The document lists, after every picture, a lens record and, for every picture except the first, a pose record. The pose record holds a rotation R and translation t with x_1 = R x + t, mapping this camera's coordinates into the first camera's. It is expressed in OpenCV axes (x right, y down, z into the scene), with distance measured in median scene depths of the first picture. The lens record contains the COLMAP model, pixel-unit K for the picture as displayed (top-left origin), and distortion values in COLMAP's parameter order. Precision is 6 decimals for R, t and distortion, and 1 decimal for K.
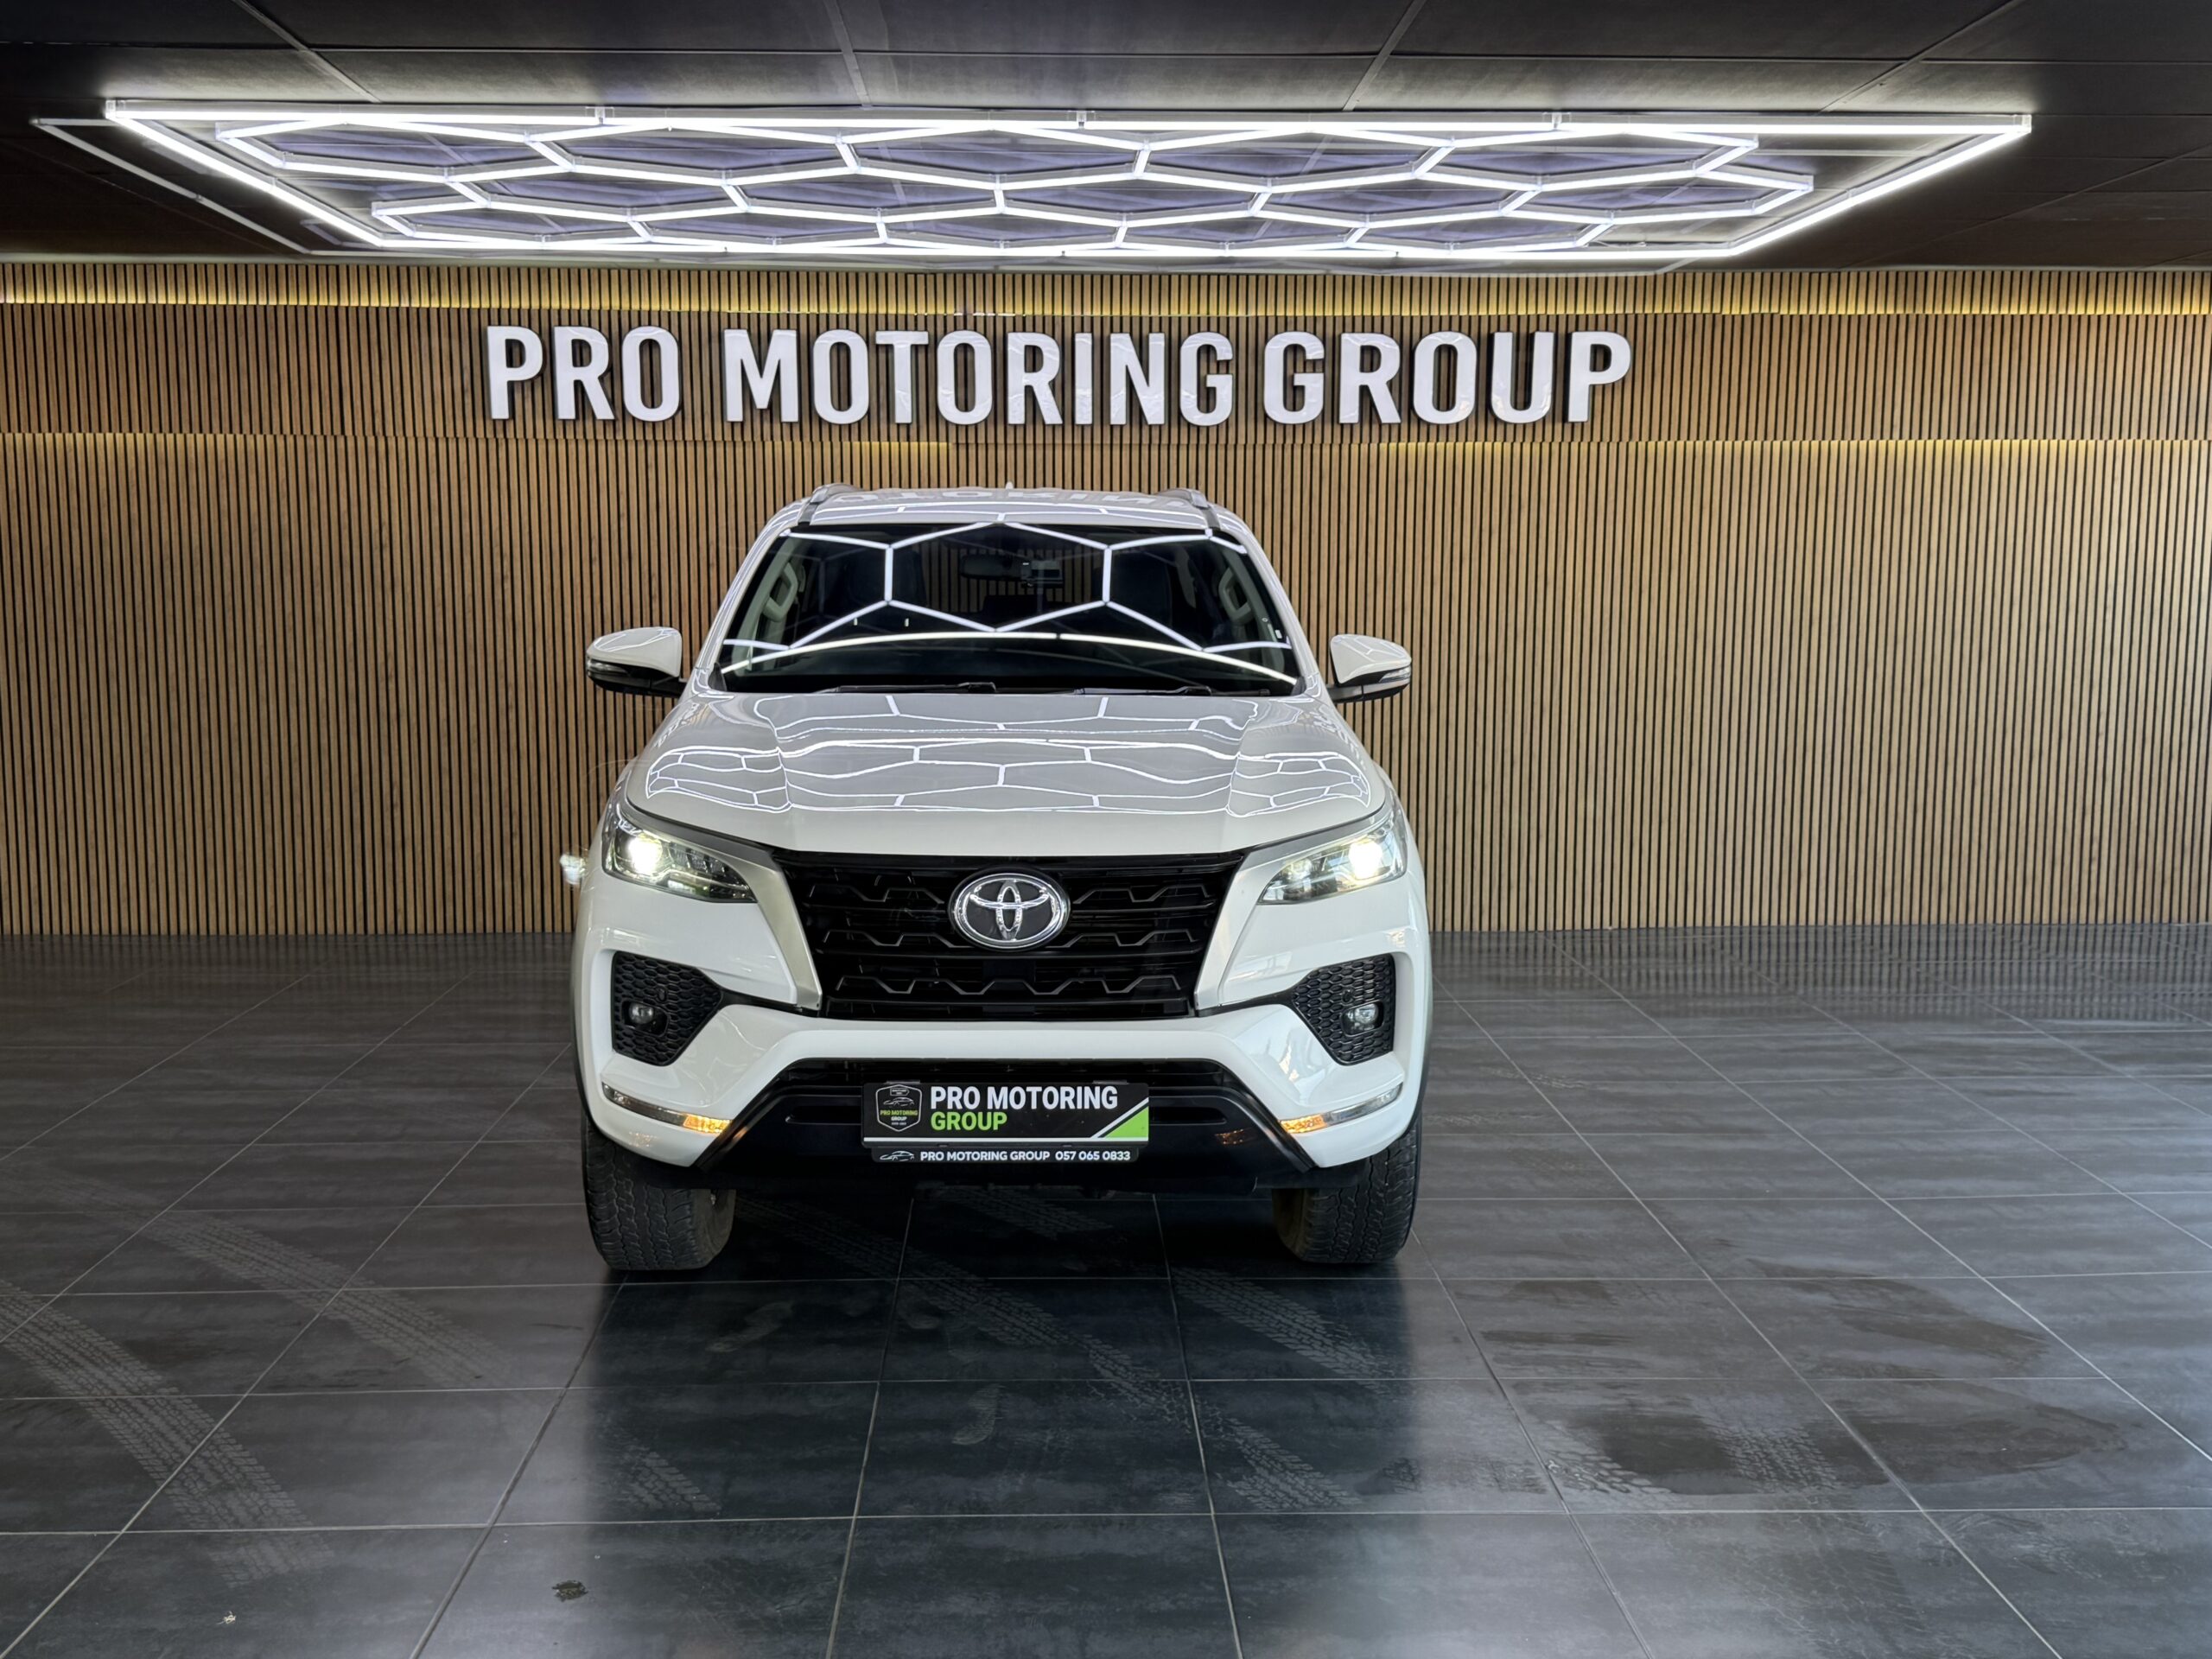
lens RADIAL K [[2231.8, 0, 1106.3], [0, 2231.8, 831.3], [0, 0, 1]] dist [0.156080, -0.360874]
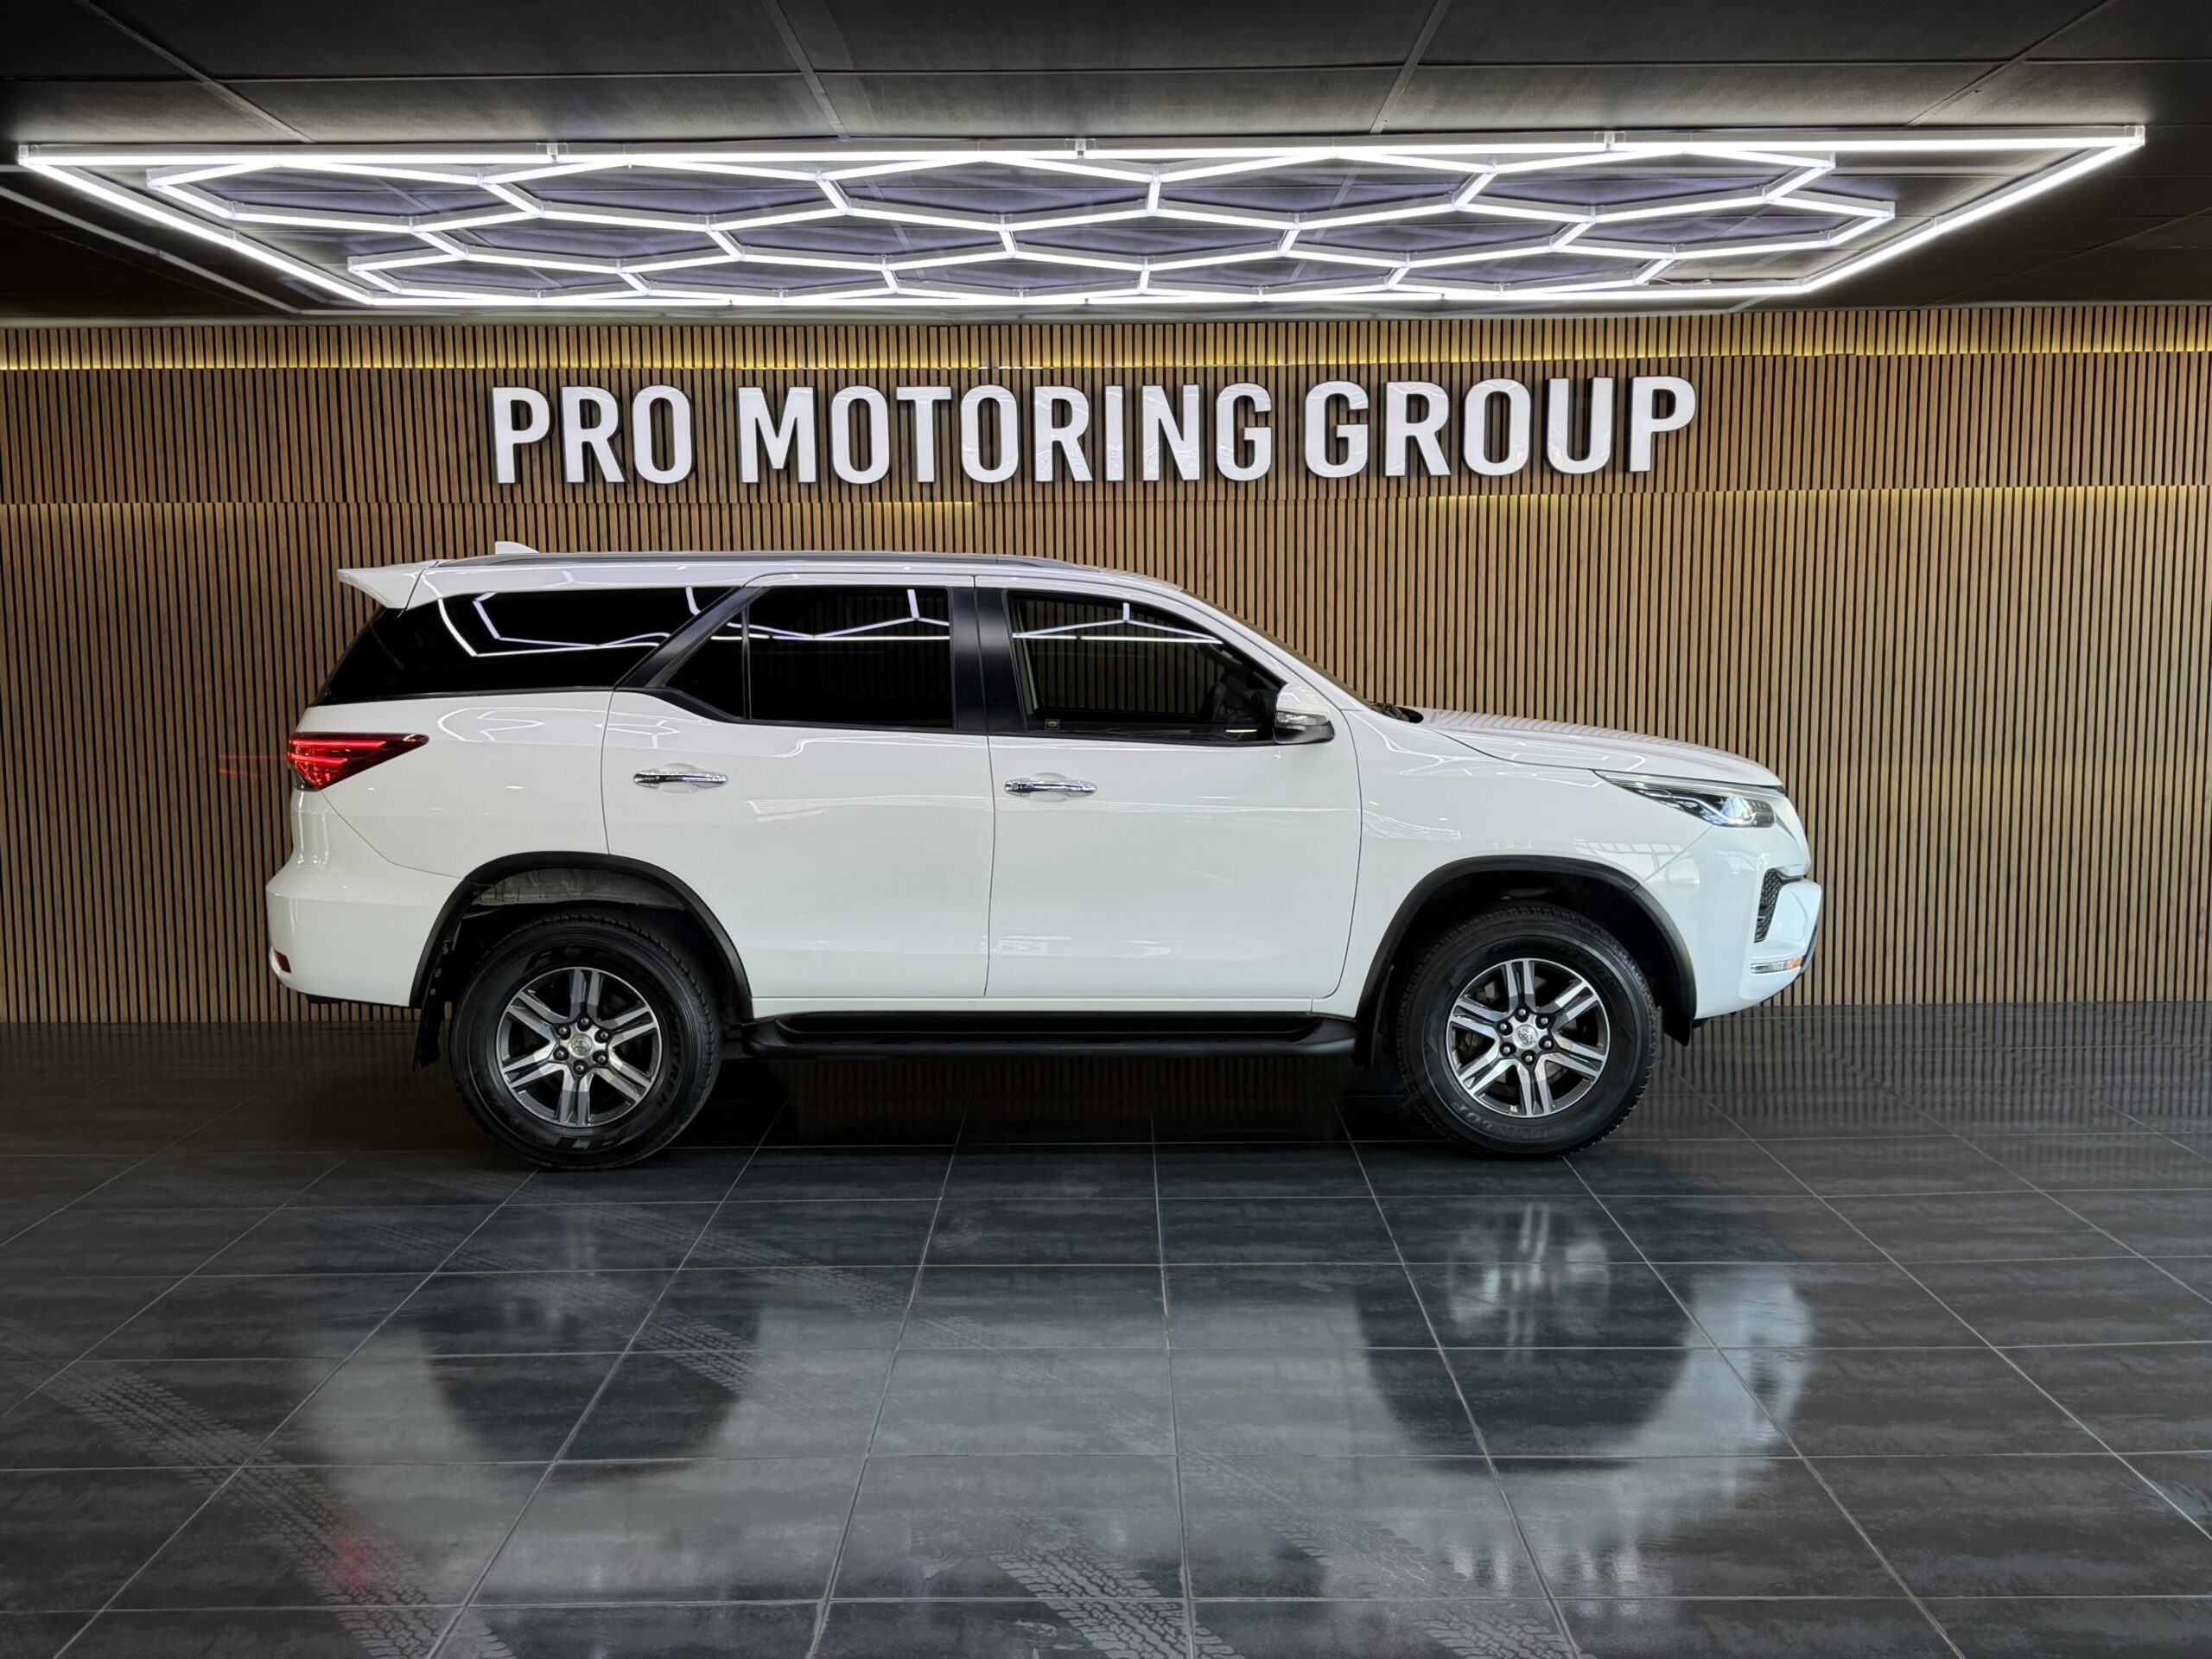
lens RADIAL K [[2173.4, 0, 1109.6], [0, 2173.4, 834.3], [0, 0, 1]] dist [0.146350, -0.322913]
pose [[0.999382, -0.006681, -0.034503, 0.018656], [0.006063, 0.999820, -0.017977, -0.015420], [0.034617, 0.017756, 0.999243, 0.079634]]
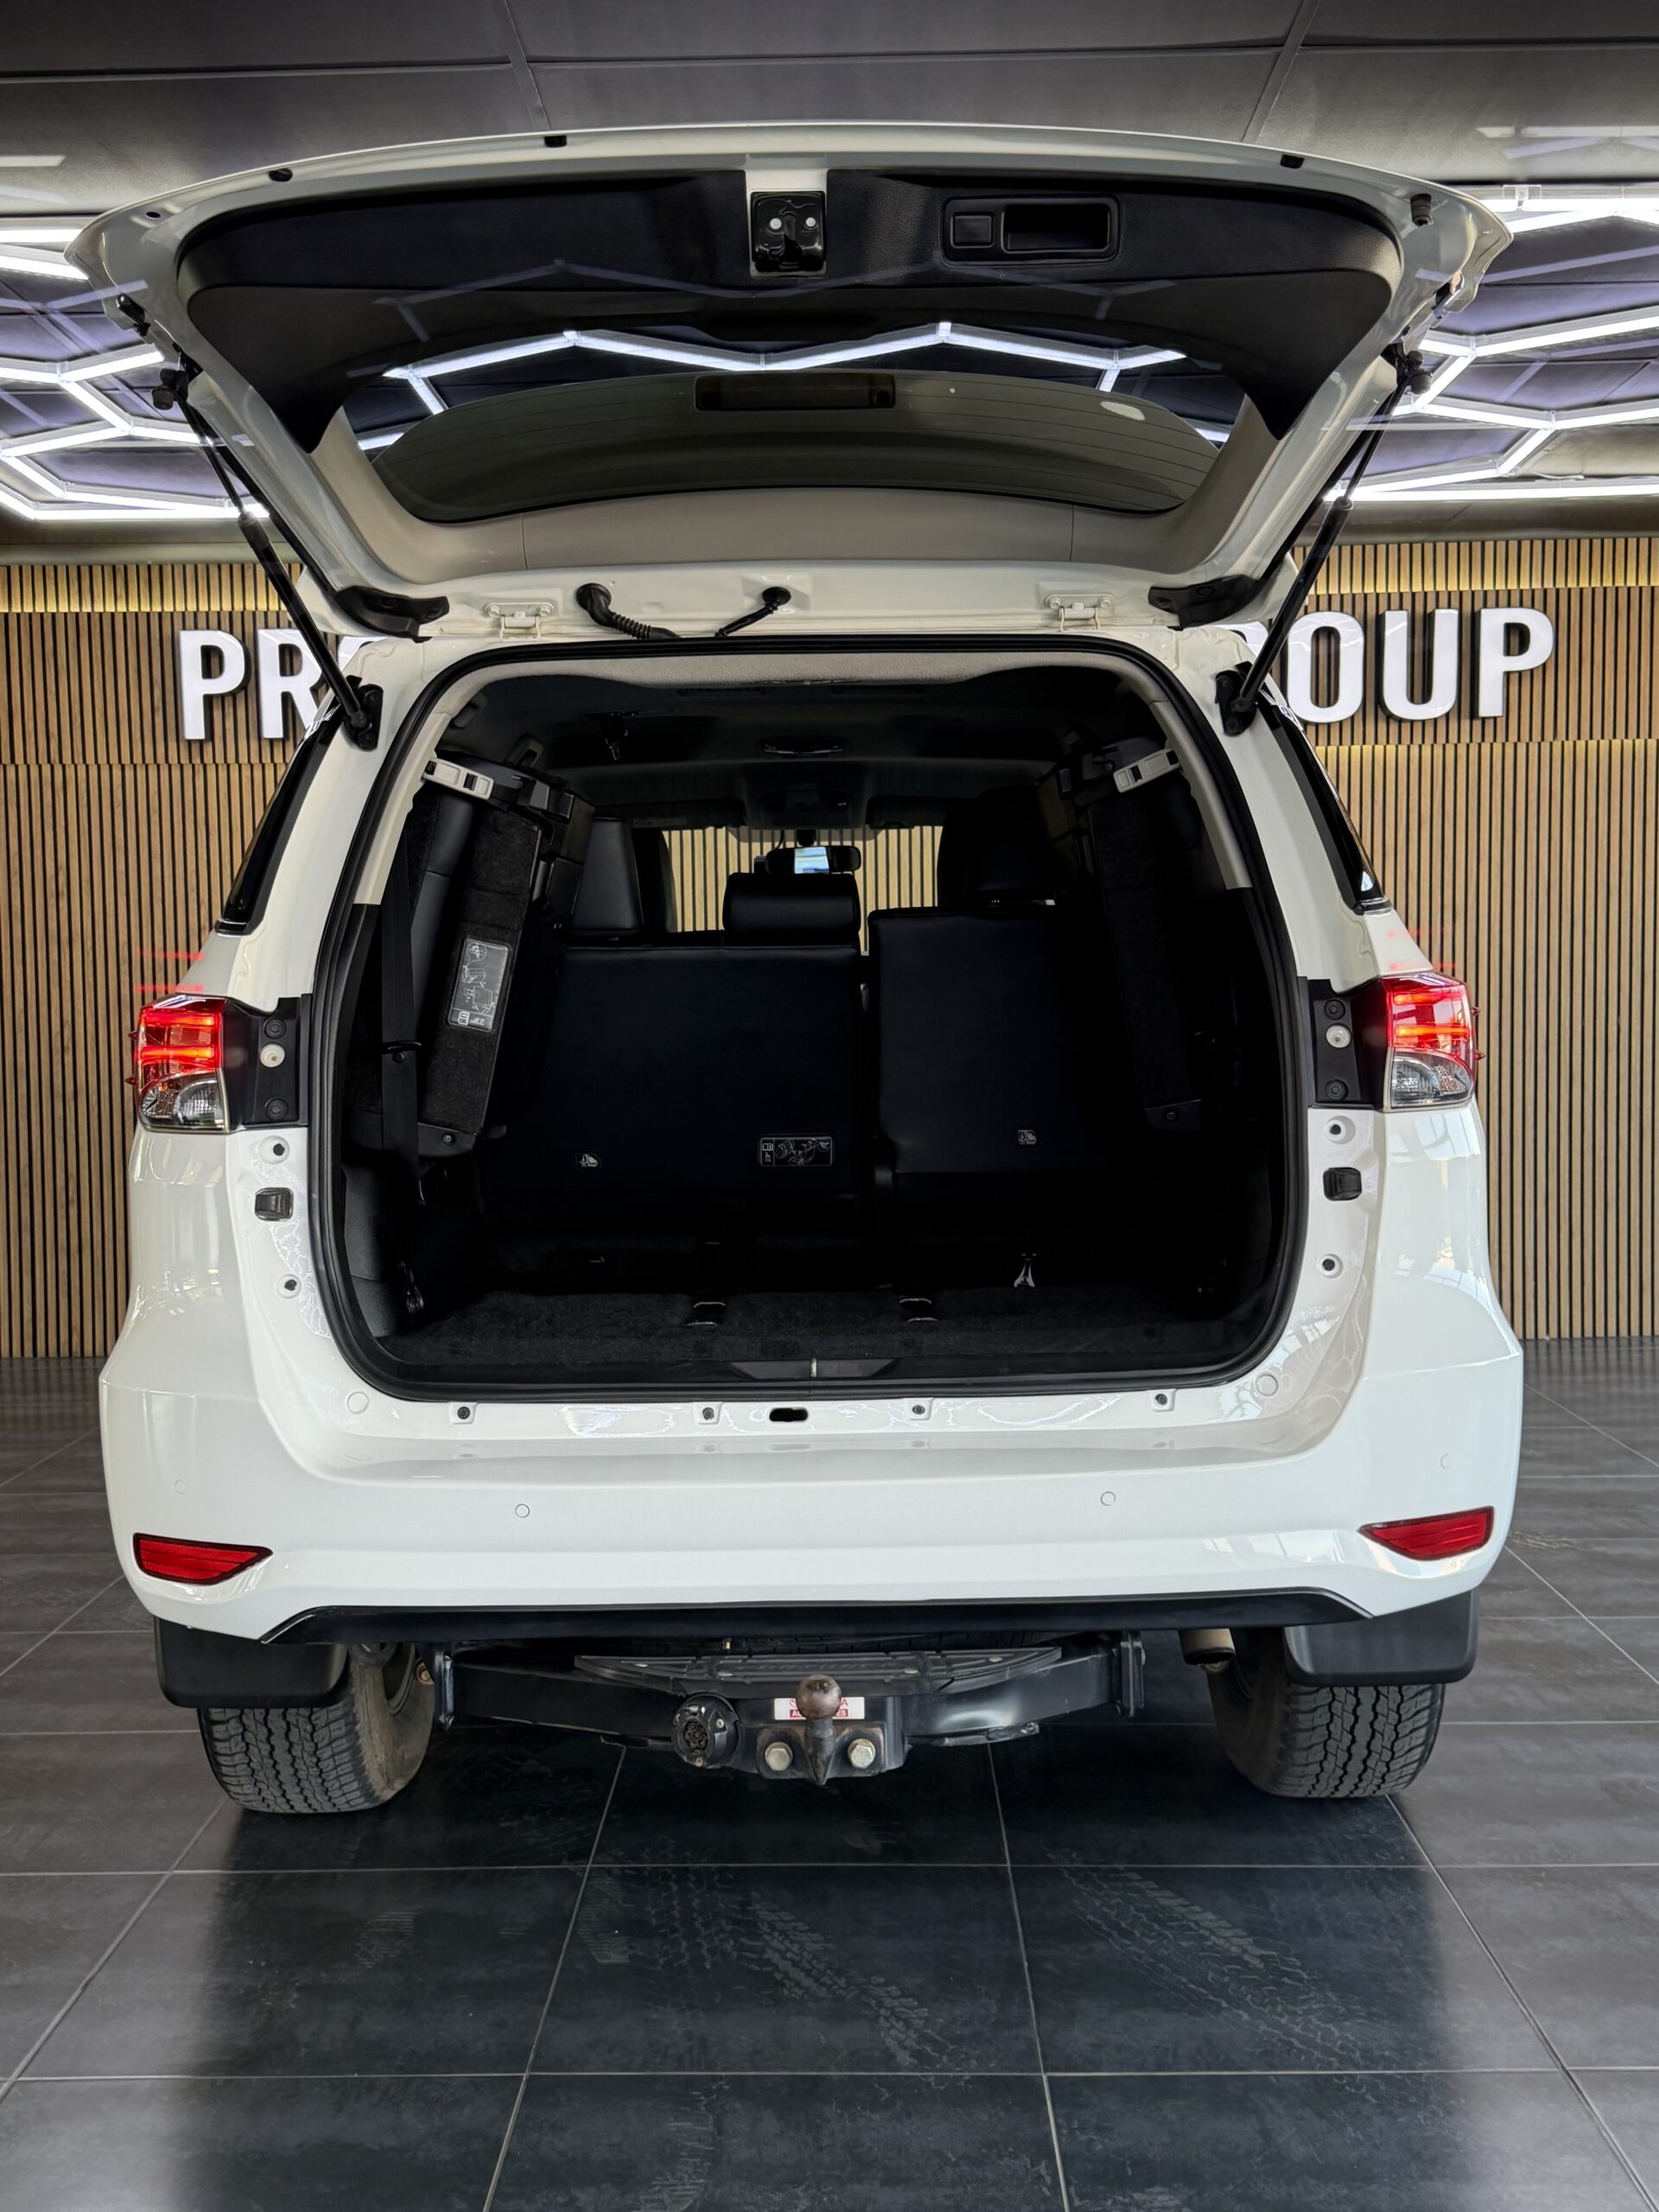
lens RADIAL K [[2195.7, 0, 829.5], [0, 2195.7, 1106.0], [0, 0, 1]] dist [0.152207, -0.340550]
pose [[0.998798, -0.013094, -0.047226, 0.005512], [0.009708, 0.997413, -0.071226, 0.015202], [0.048037, 0.070682, 0.996342, 0.195050]]
